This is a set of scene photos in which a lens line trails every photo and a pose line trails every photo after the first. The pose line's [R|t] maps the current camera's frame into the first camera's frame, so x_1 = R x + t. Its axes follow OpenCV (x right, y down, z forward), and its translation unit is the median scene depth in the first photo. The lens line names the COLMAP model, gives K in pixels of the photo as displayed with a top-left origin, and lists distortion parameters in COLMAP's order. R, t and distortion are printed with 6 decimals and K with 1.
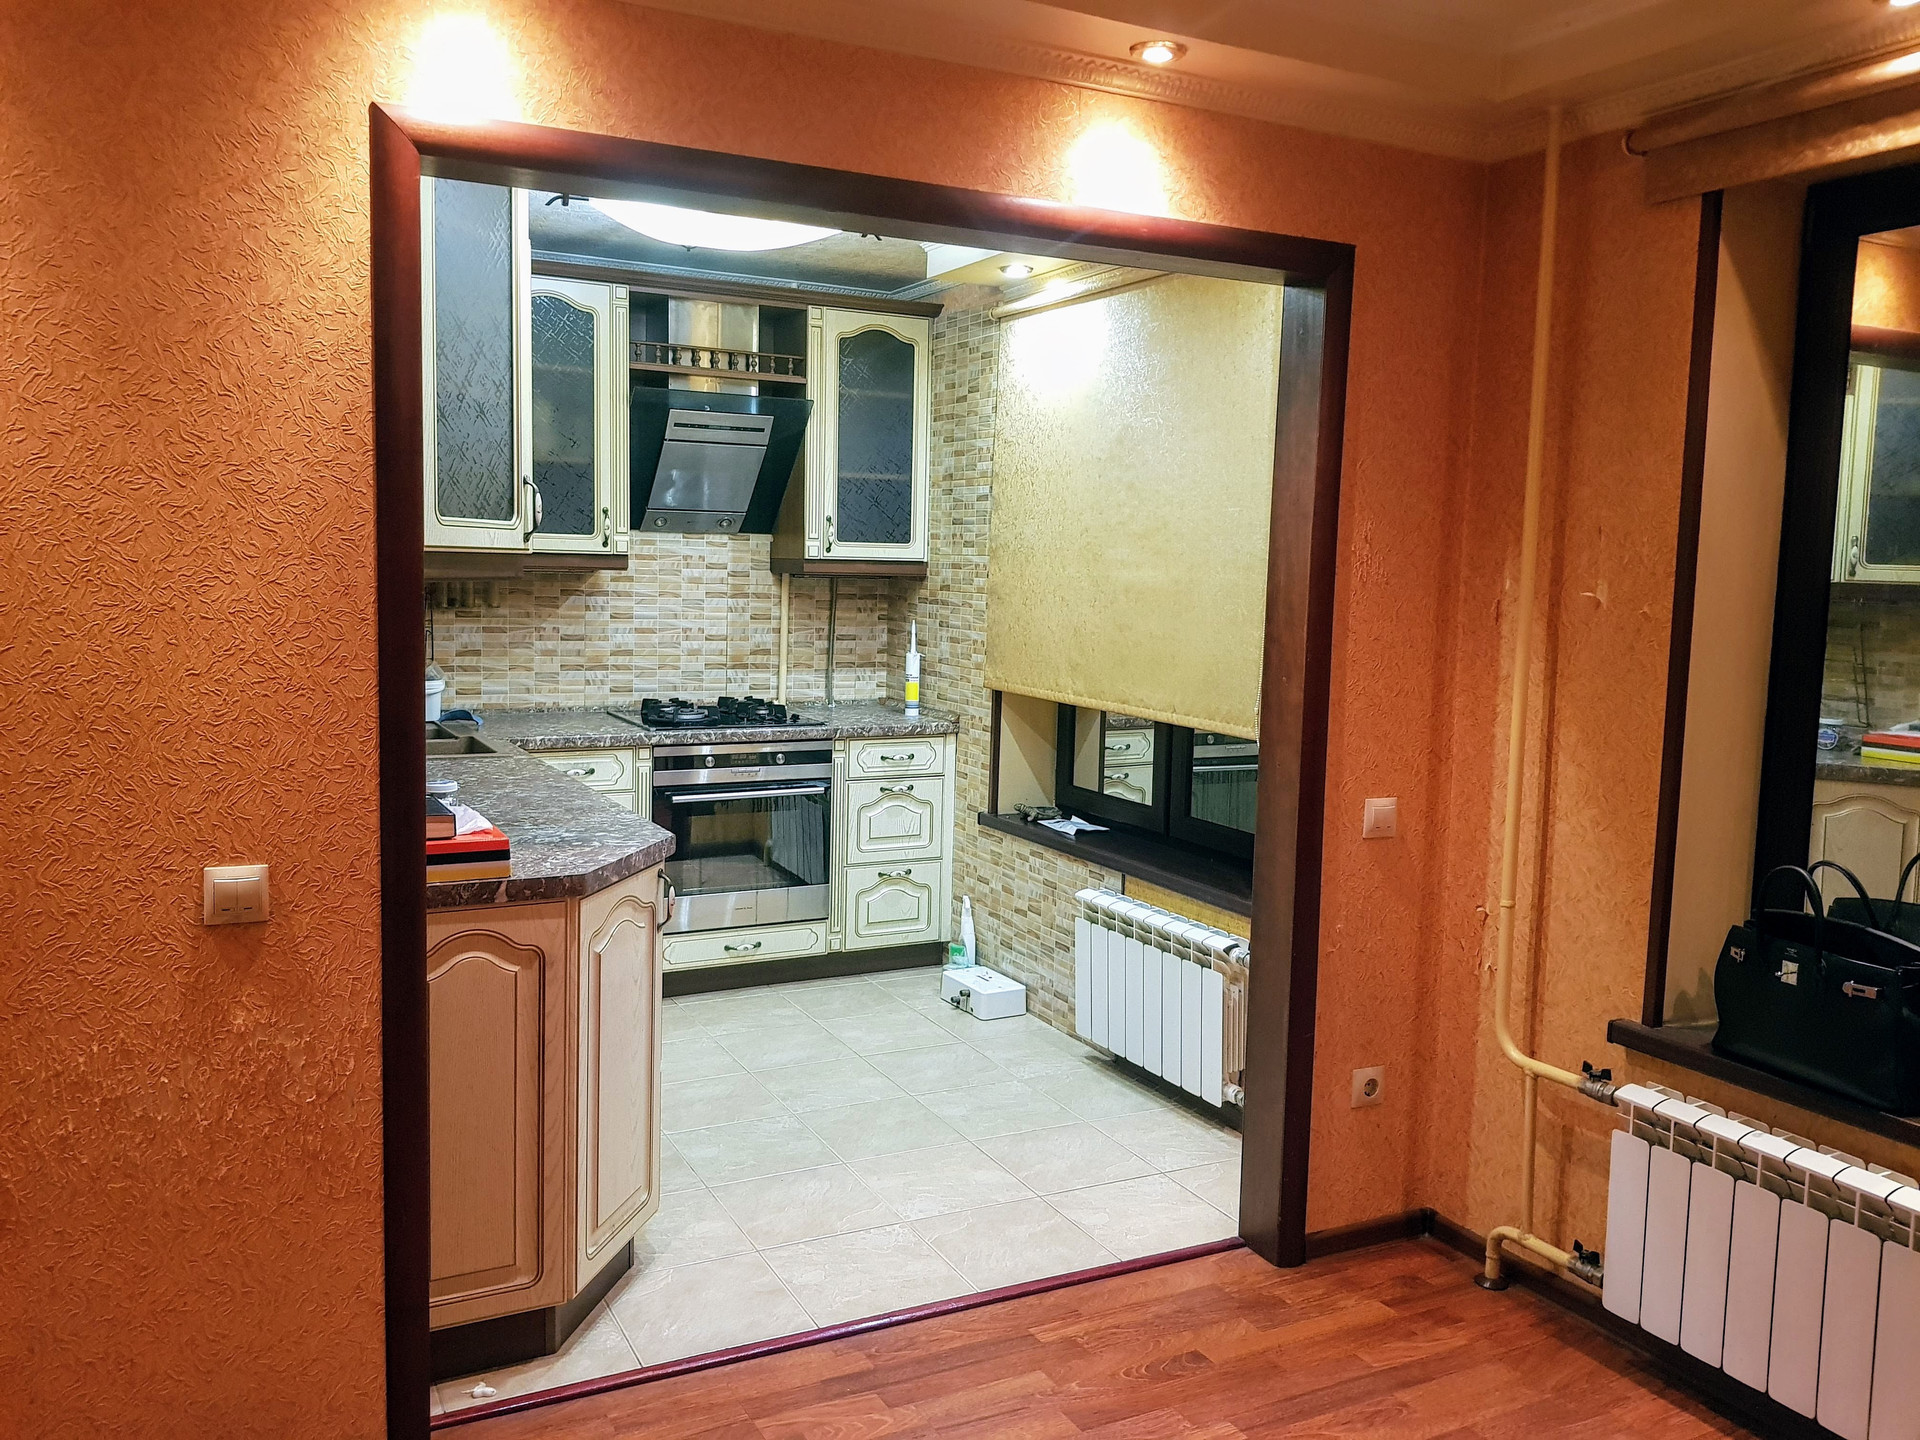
lens RADIAL K [[1490.3, 0, 920.5], [0, 1490.3, 697.1], [0, 0, 1]] dist [0.110424, -0.236915]
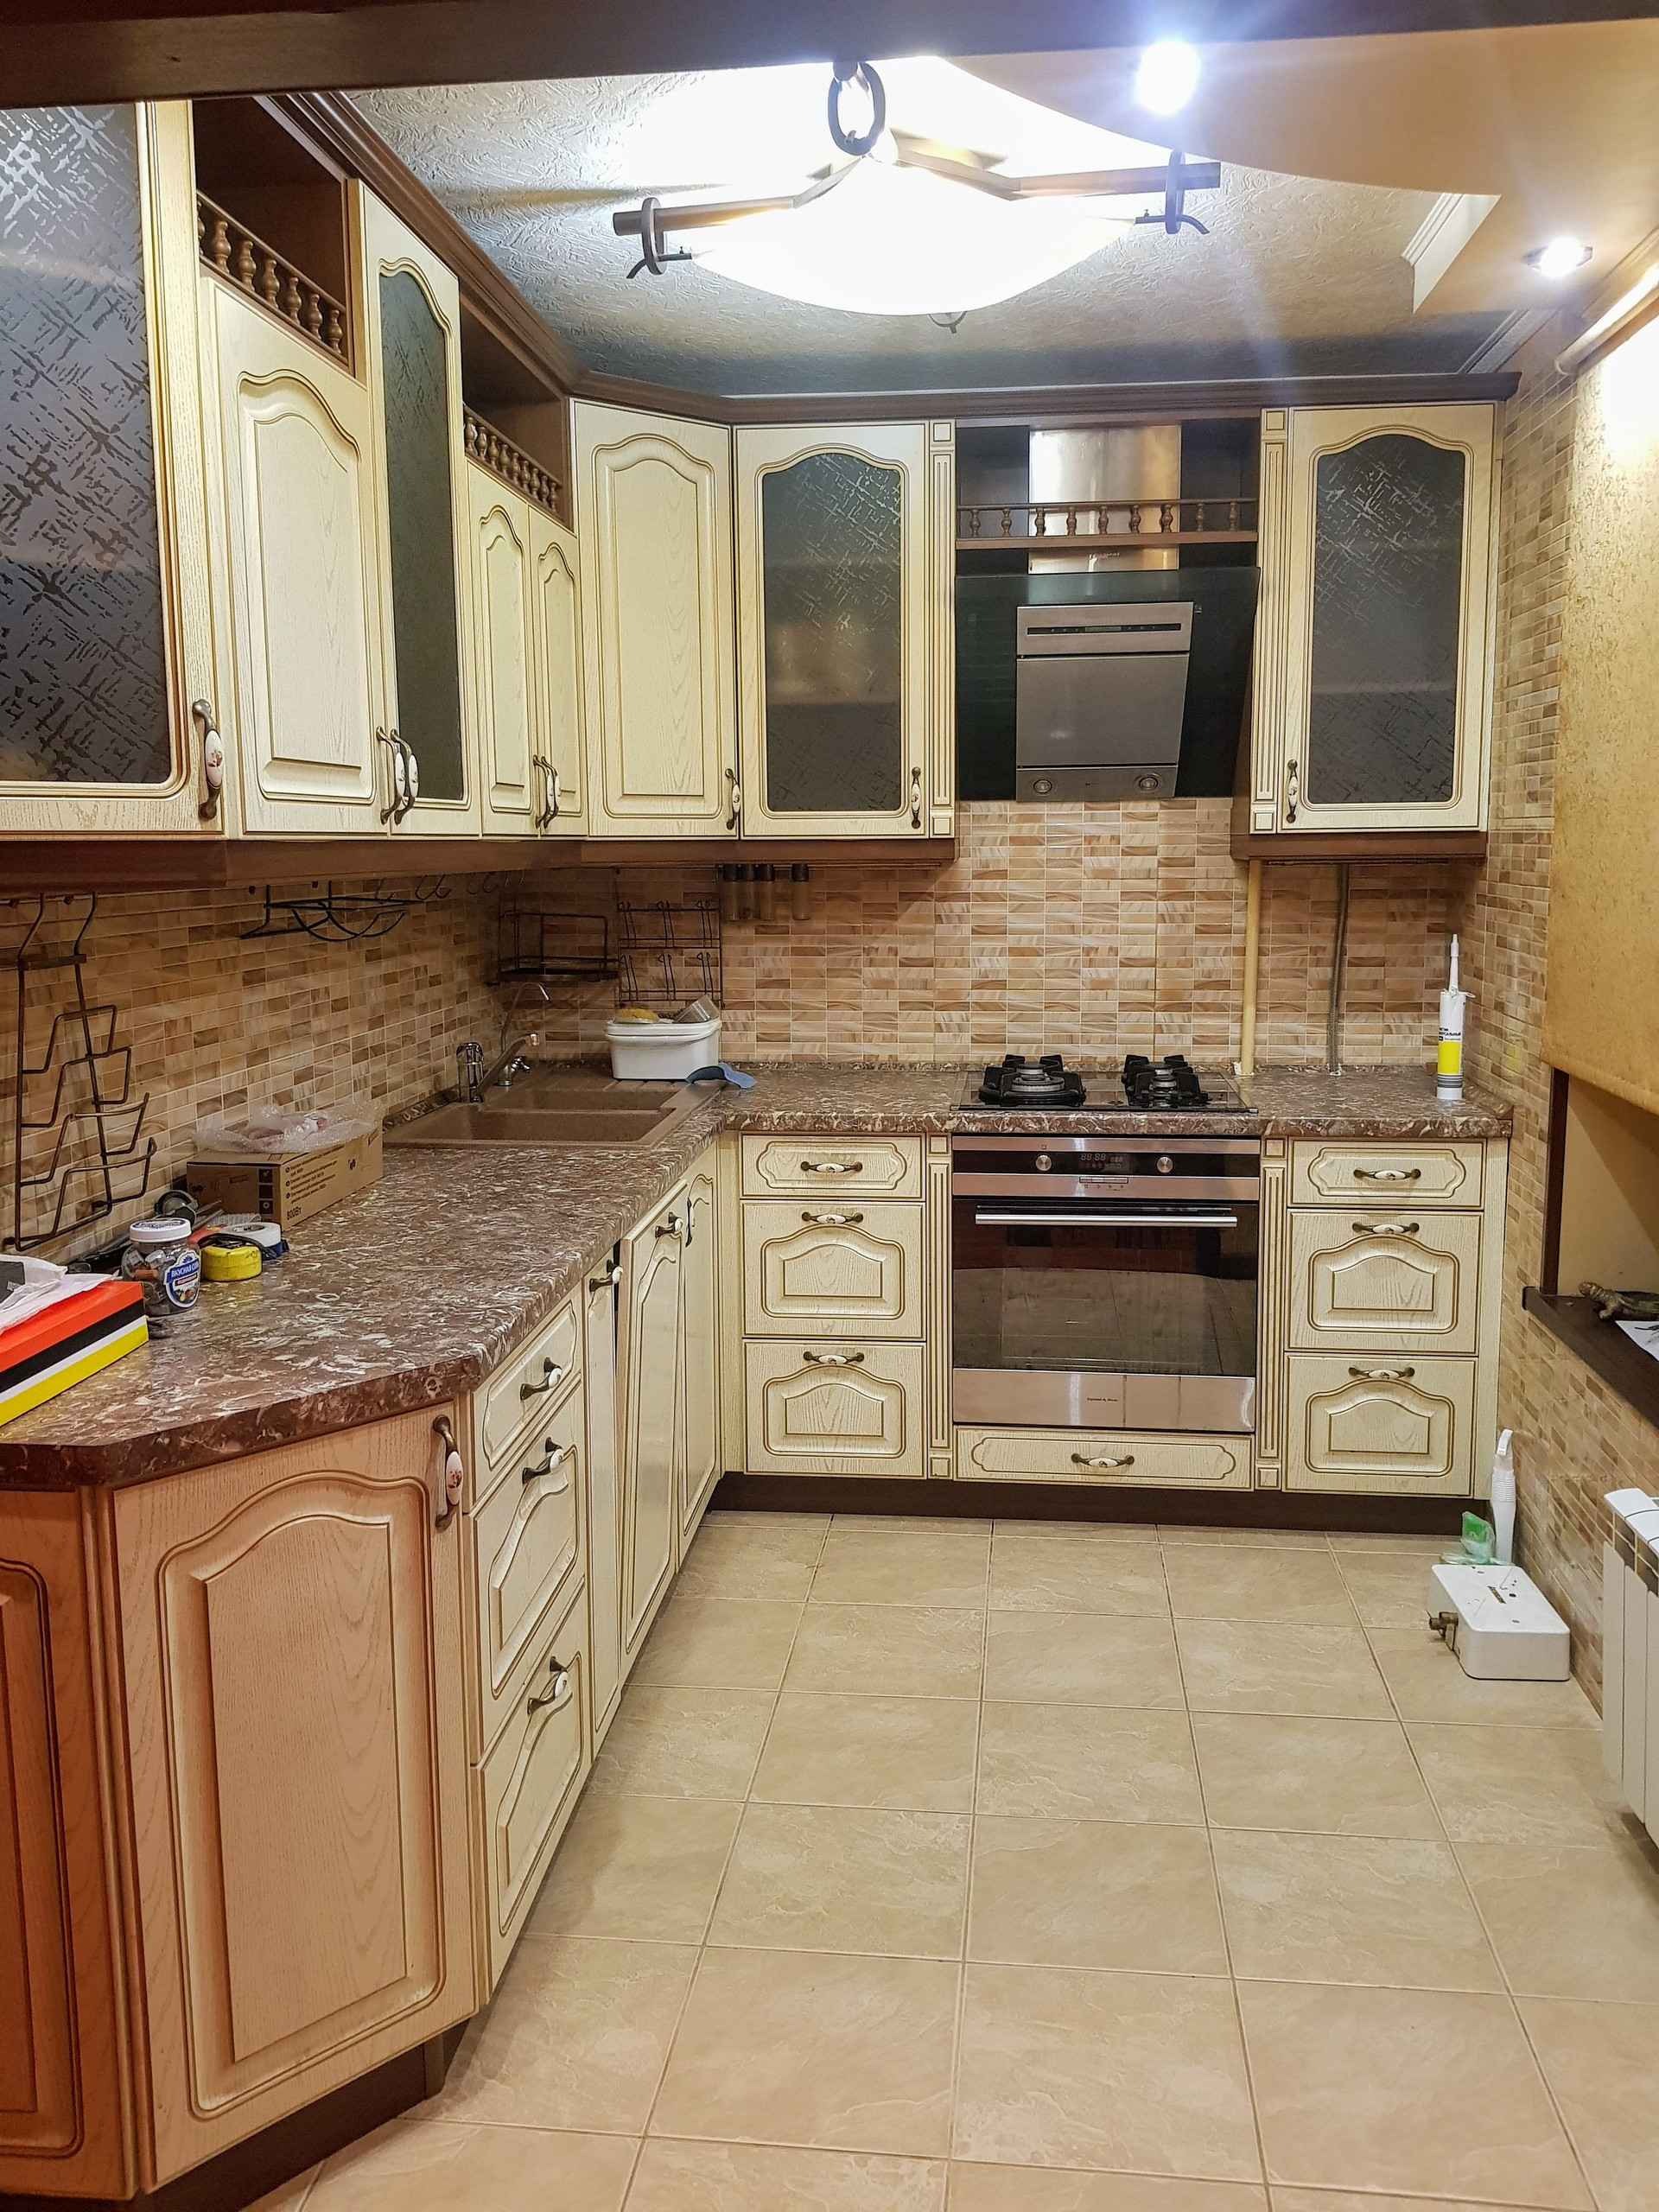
lens RADIAL K [[1716.9, 0, 829.2], [0, 1716.9, 1053.5], [0, 0, 1]] dist [0.110424, -0.236915]
pose [[0.842815, 0.036796, -0.536944, 0.160447], [-0.022361, 0.999193, 0.033374, -0.023552], [0.537739, -0.016121, 0.842957, 0.318050]]
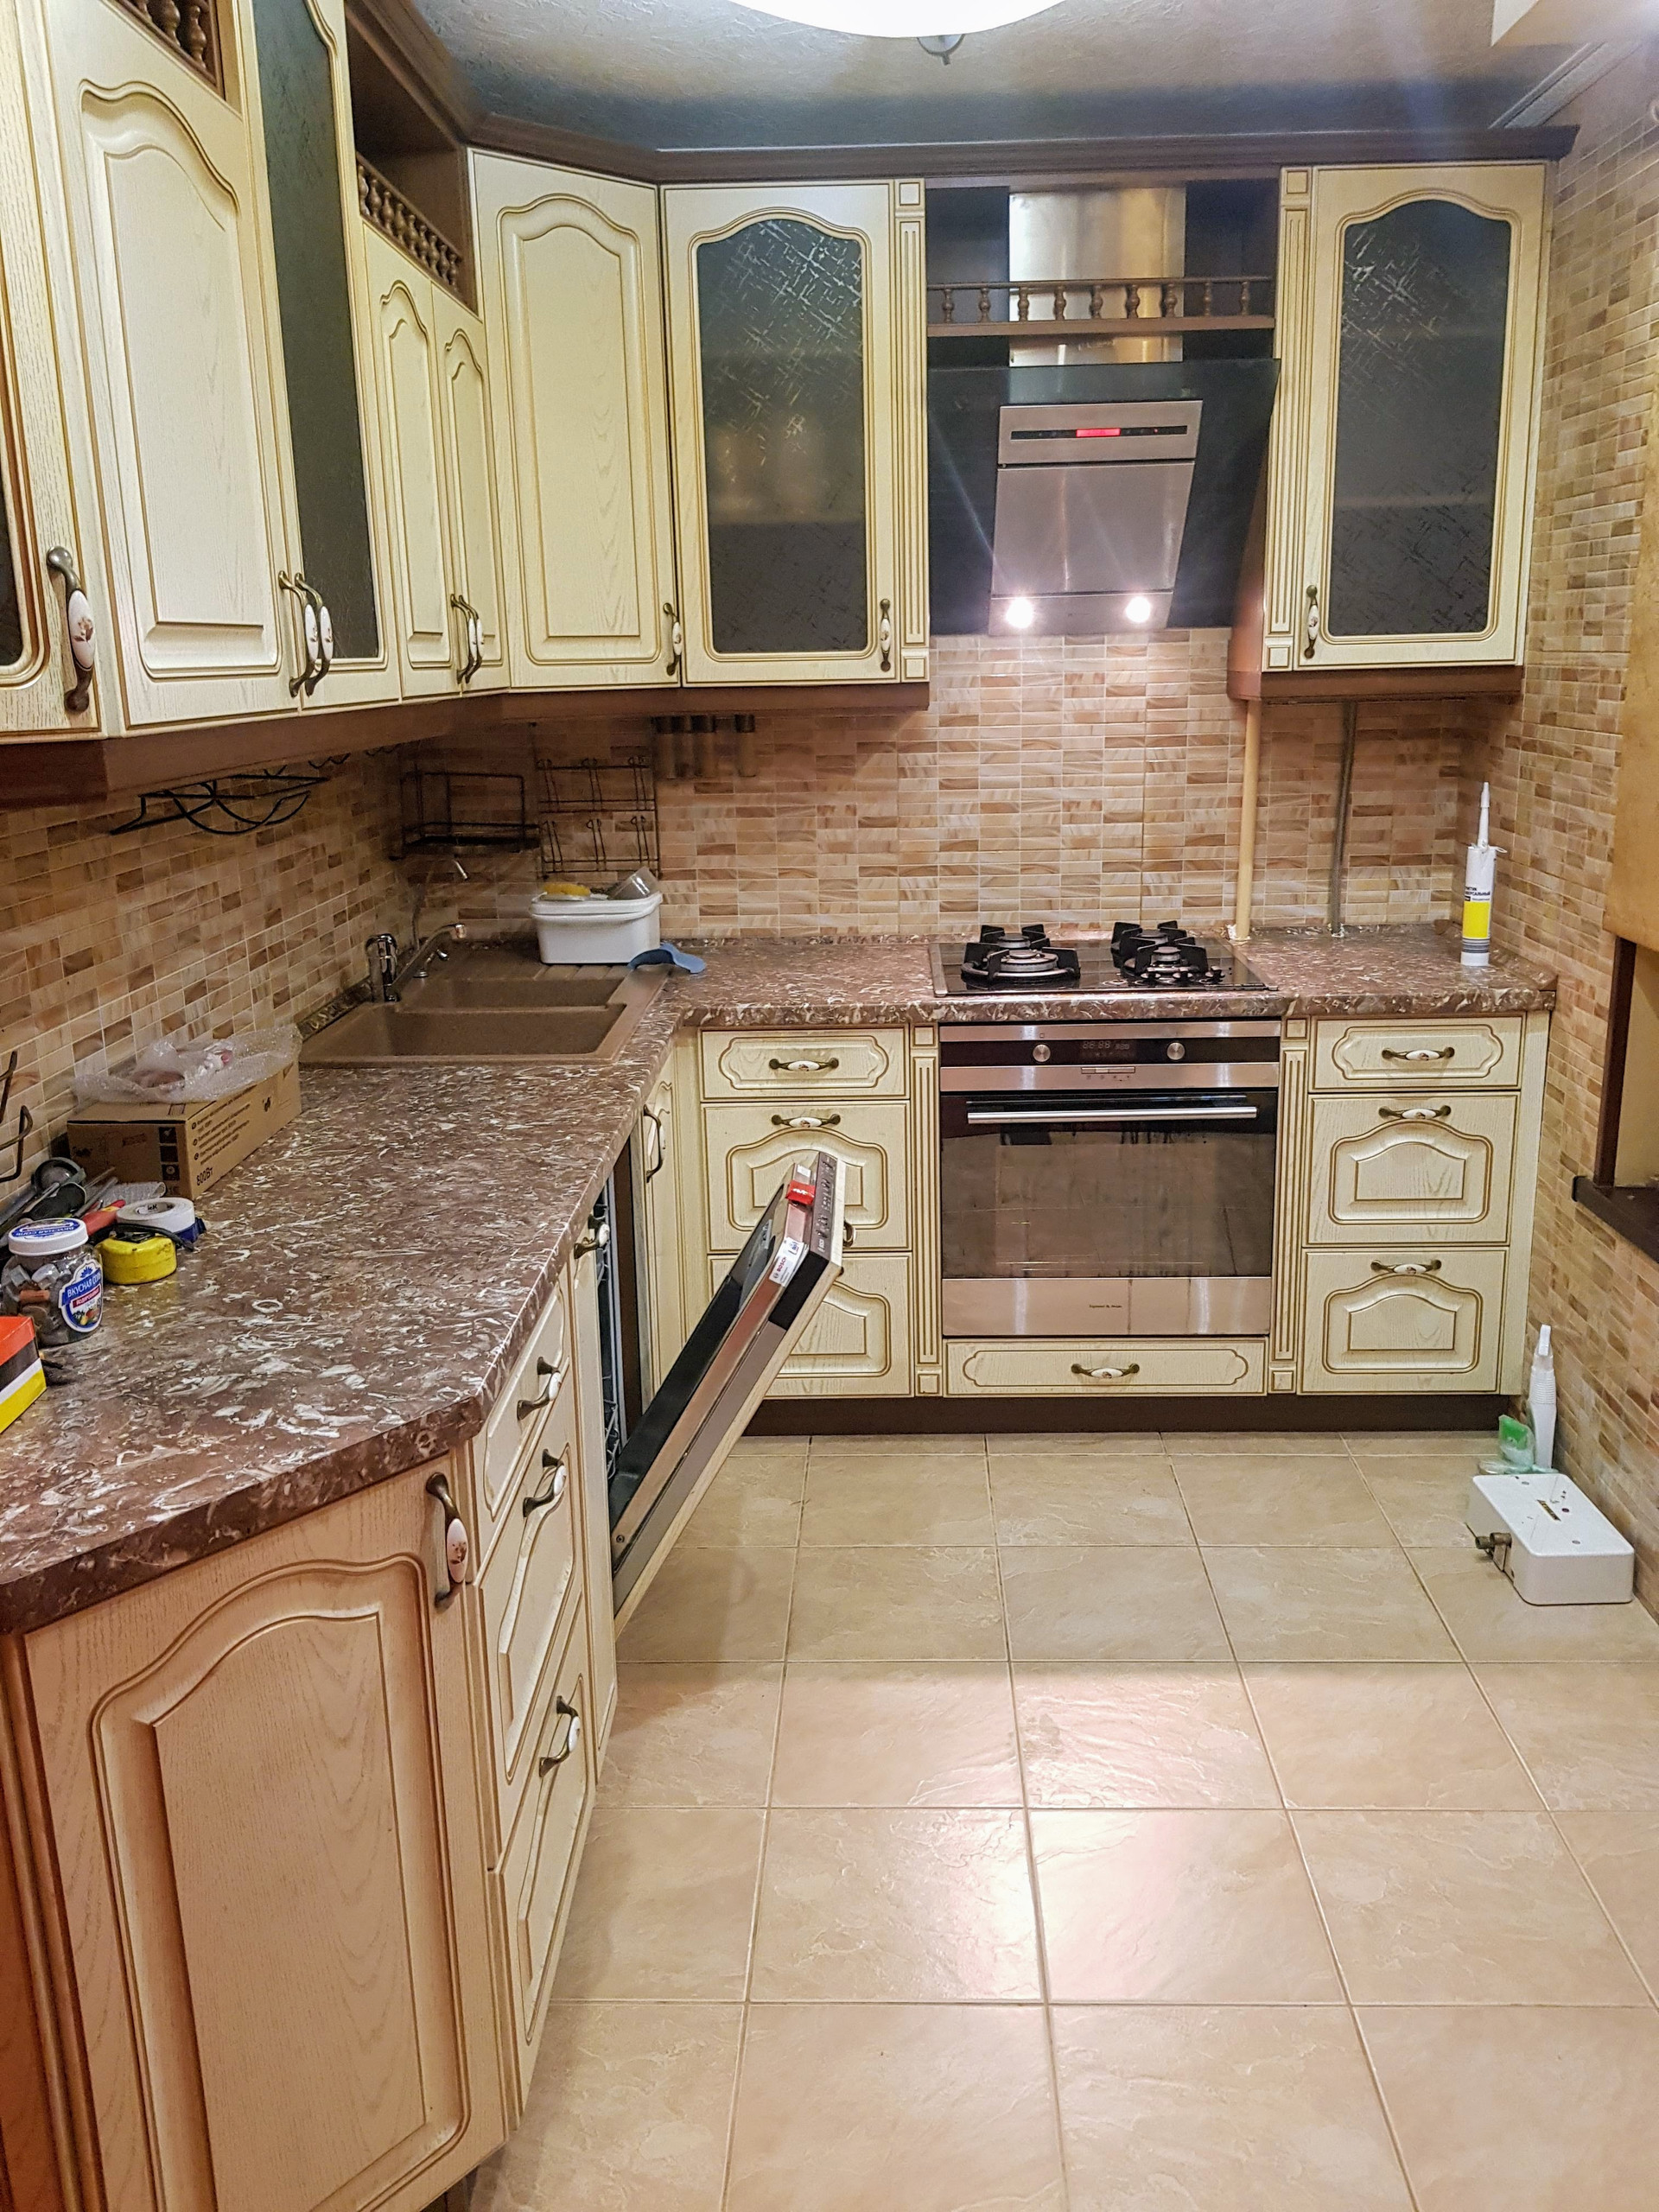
lens RADIAL K [[1724.8, 0, 827.9], [0, 1724.8, 1066.3], [0, 0, 1]] dist [0.088045, -0.160634]
pose [[0.881864, 0.067388, -0.466663, 0.086902], [-0.000493, 0.989865, 0.142009, -0.041611], [0.471503, -0.125003, 0.872960, 0.366649]]
